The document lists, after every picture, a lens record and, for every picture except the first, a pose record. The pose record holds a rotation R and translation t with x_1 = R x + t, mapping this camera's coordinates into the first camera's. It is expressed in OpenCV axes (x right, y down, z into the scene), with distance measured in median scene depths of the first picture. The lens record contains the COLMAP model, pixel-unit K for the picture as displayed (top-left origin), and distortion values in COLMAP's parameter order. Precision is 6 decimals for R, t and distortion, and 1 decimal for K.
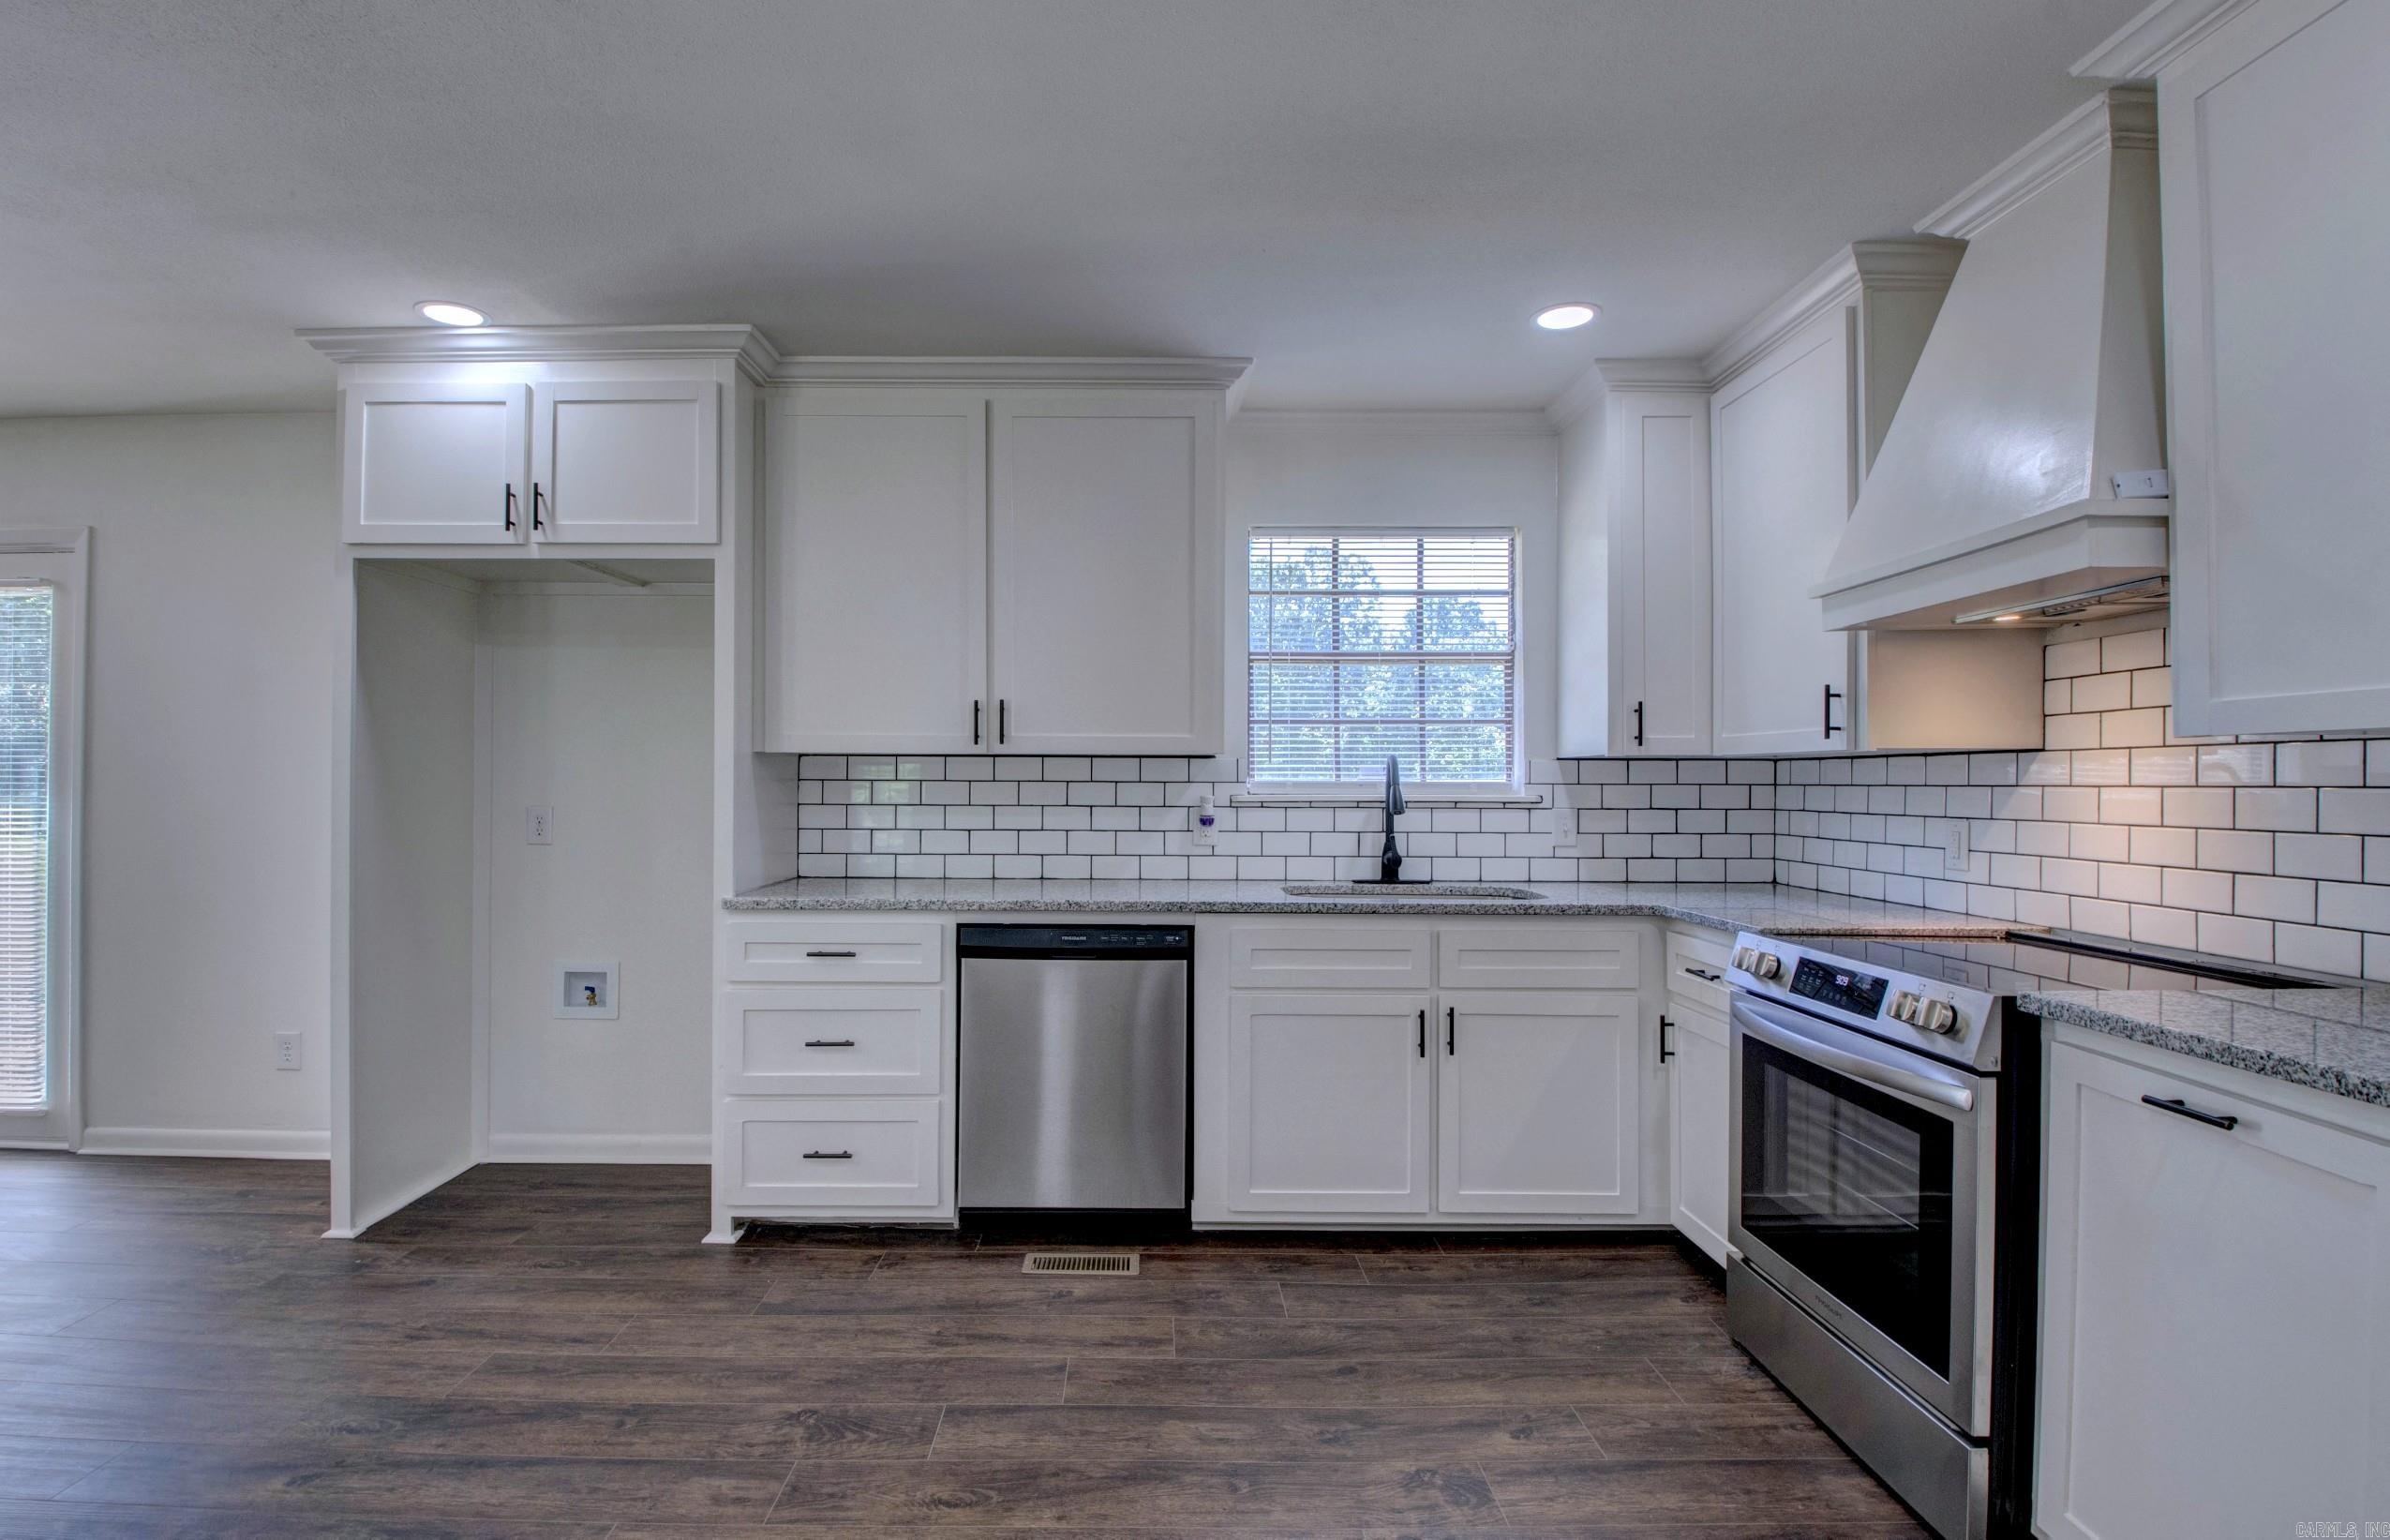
lens RADIAL K [[1166.2, 0, 1148.4], [0, 1166.2, 778.5], [0, 0, 1]] dist [0.021162, -0.038797]
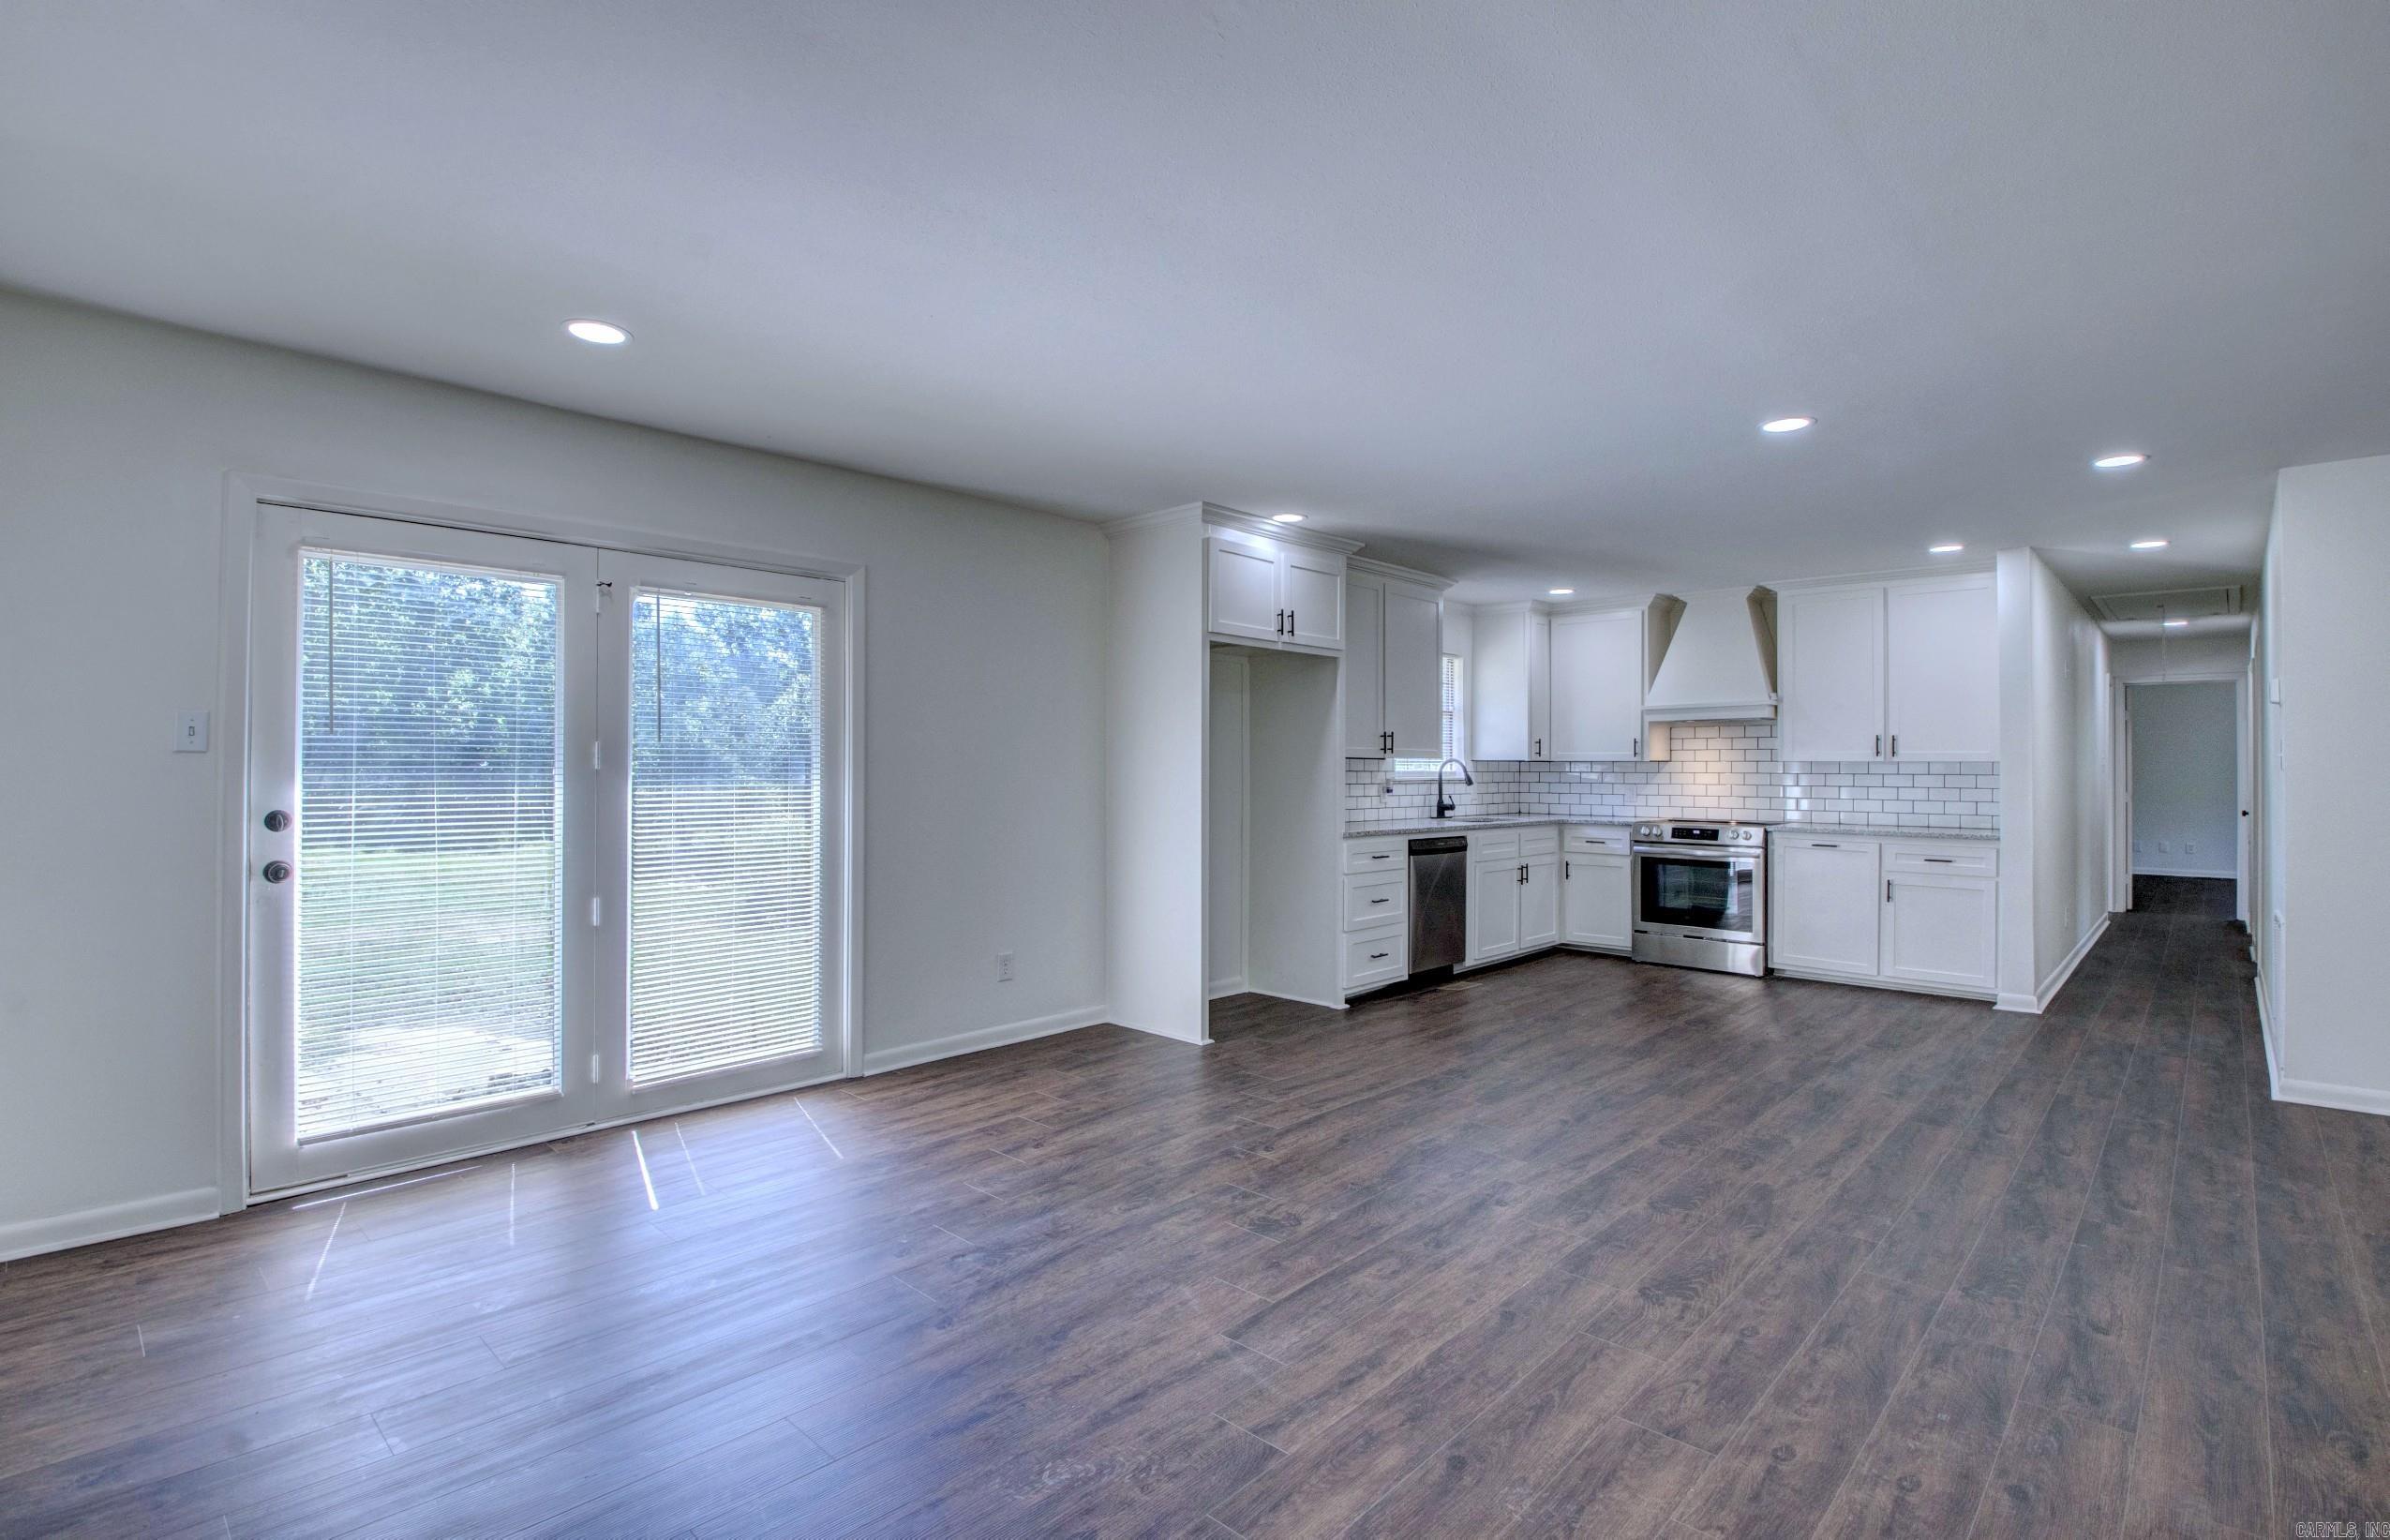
lens RADIAL K [[1109.3, 0, 1195.0], [0, 1109.3, 770.0], [0, 0, 1]] dist [0.011414, -0.028706]
pose [[0.683336, -0.001682, 0.730102, -1.871198], [-0.003168, 0.999981, 0.005268, -0.010223], [-0.730098, -0.005913, 0.683317, -0.079400]]
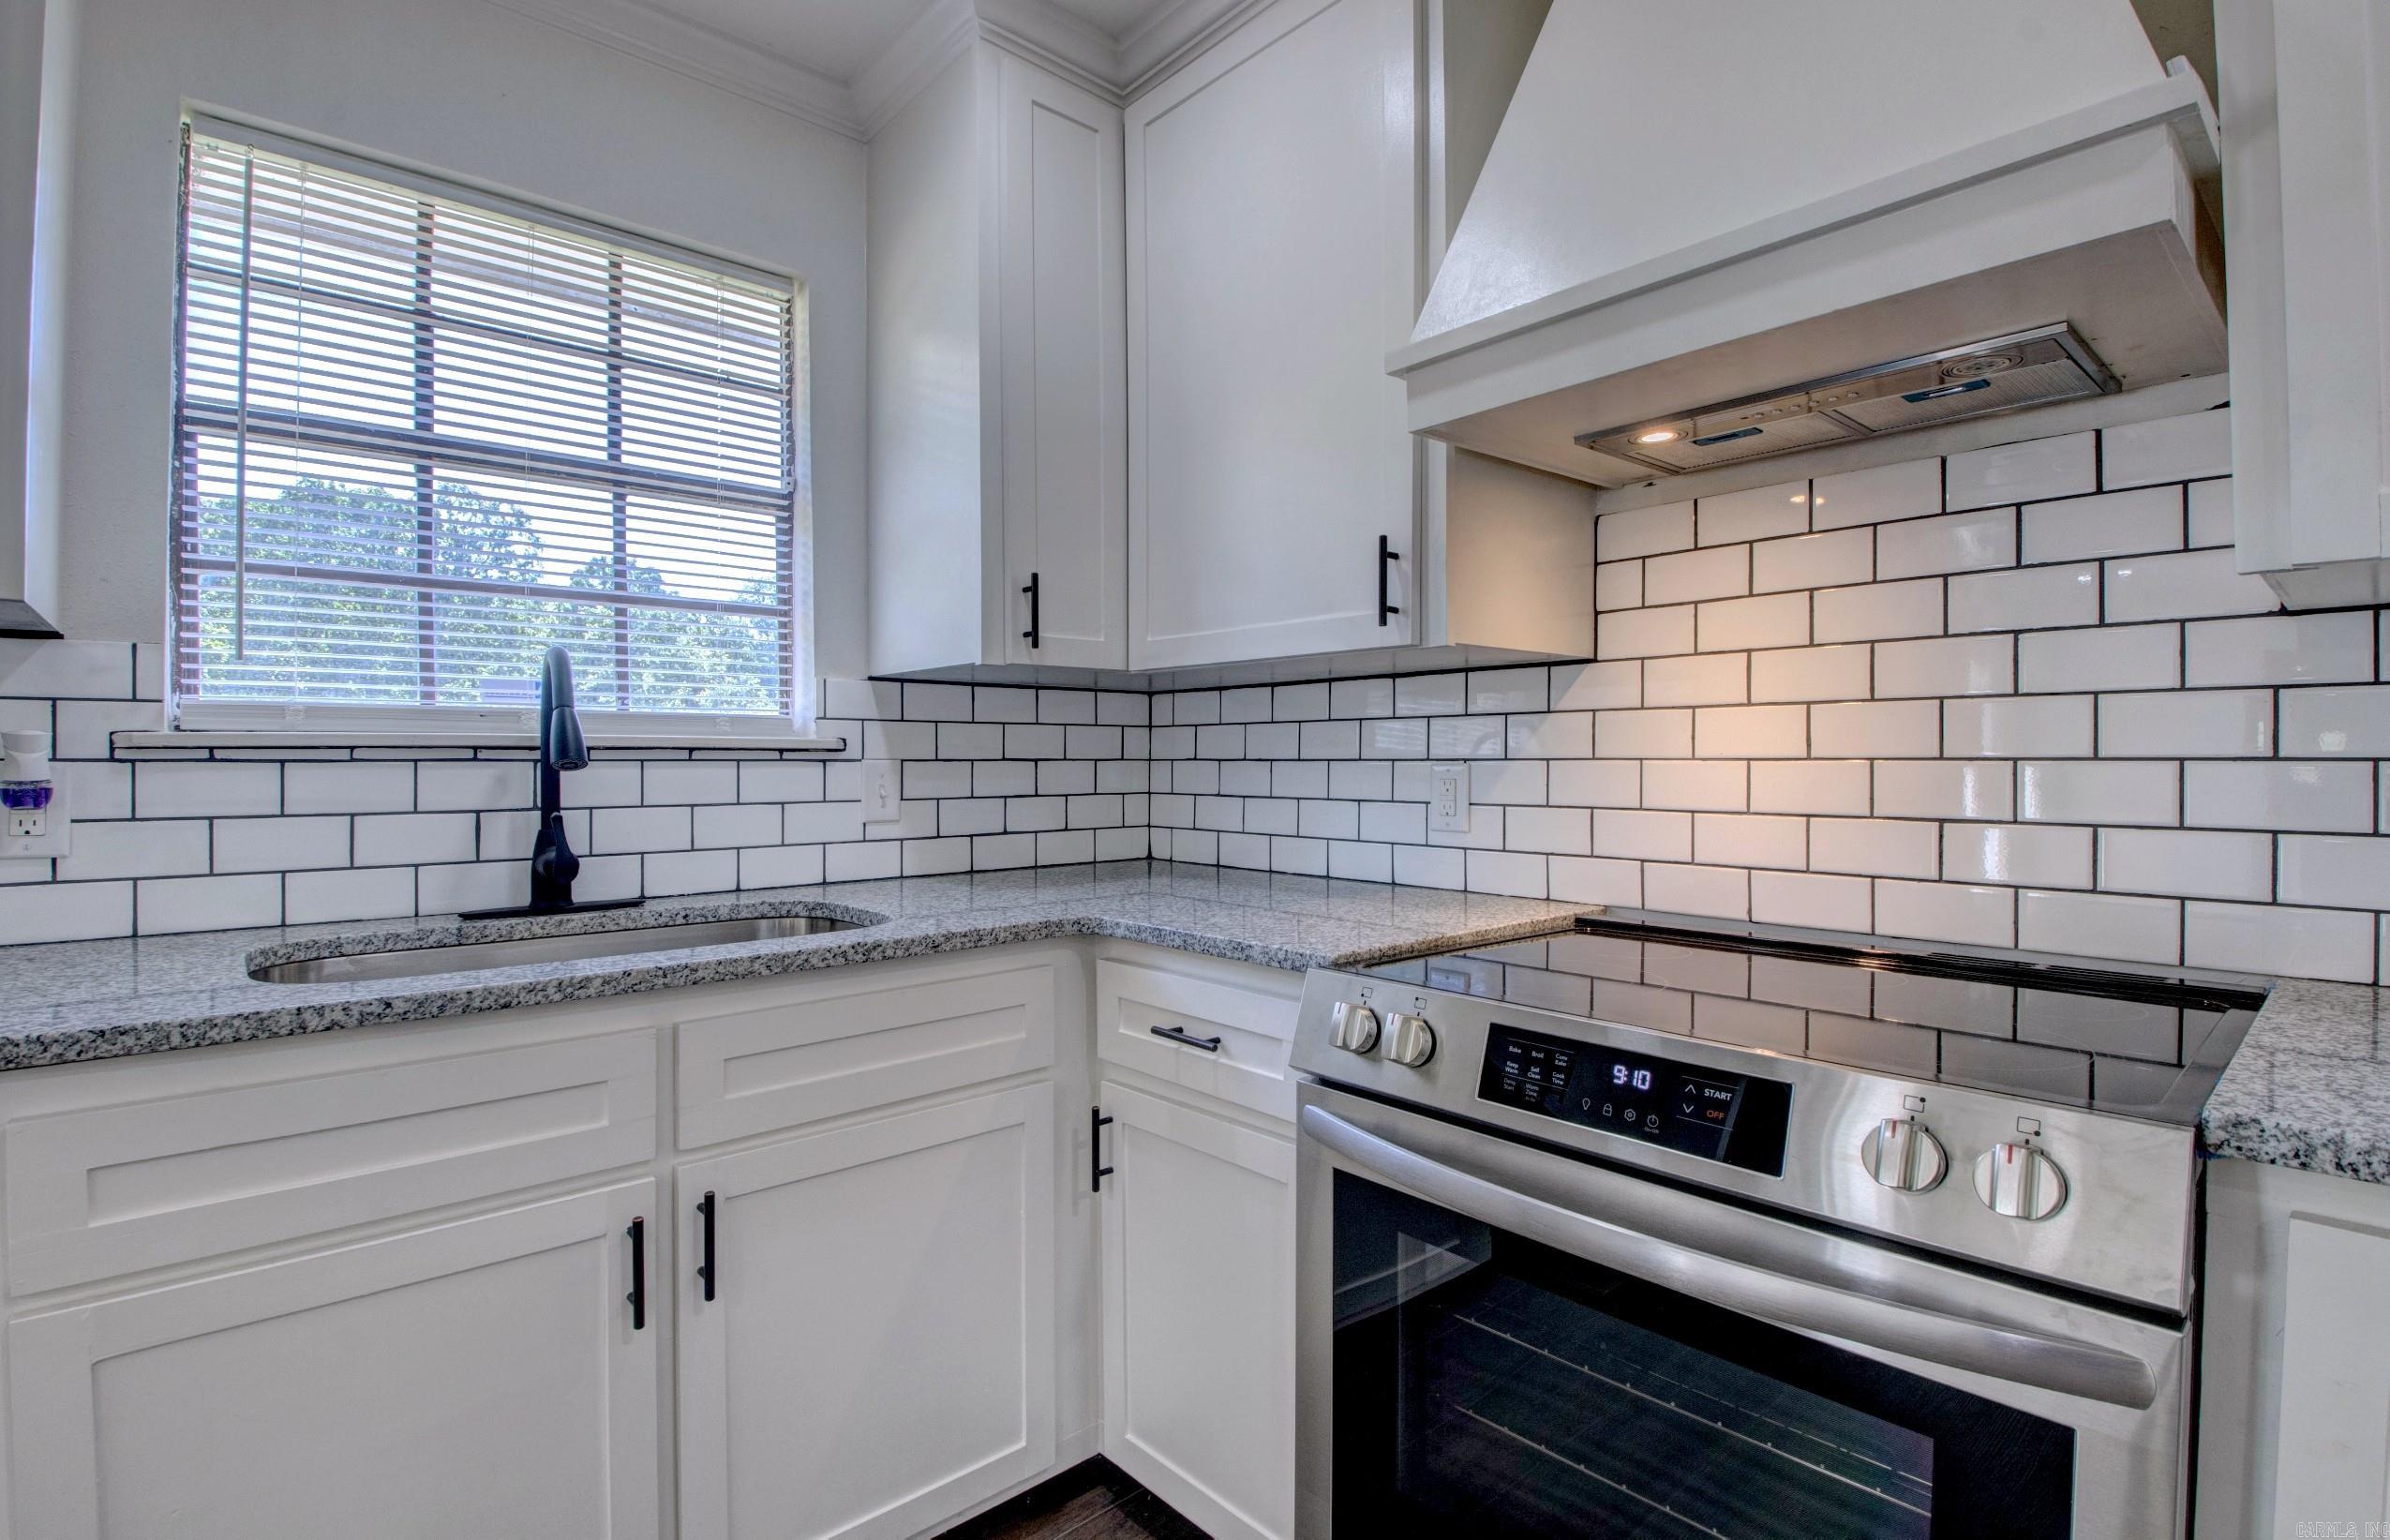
lens RADIAL K [[1098.9, 0, 1217.6], [0, 1098.9, 760.6], [0, 0, 1]] dist [0.025906, -0.025682]
pose [[0.733635, -0.004627, 0.679528, 0.112741], [0.001410, 0.999985, 0.005287, 0.027804], [-0.679542, -0.002920, 0.733631, 0.547012]]
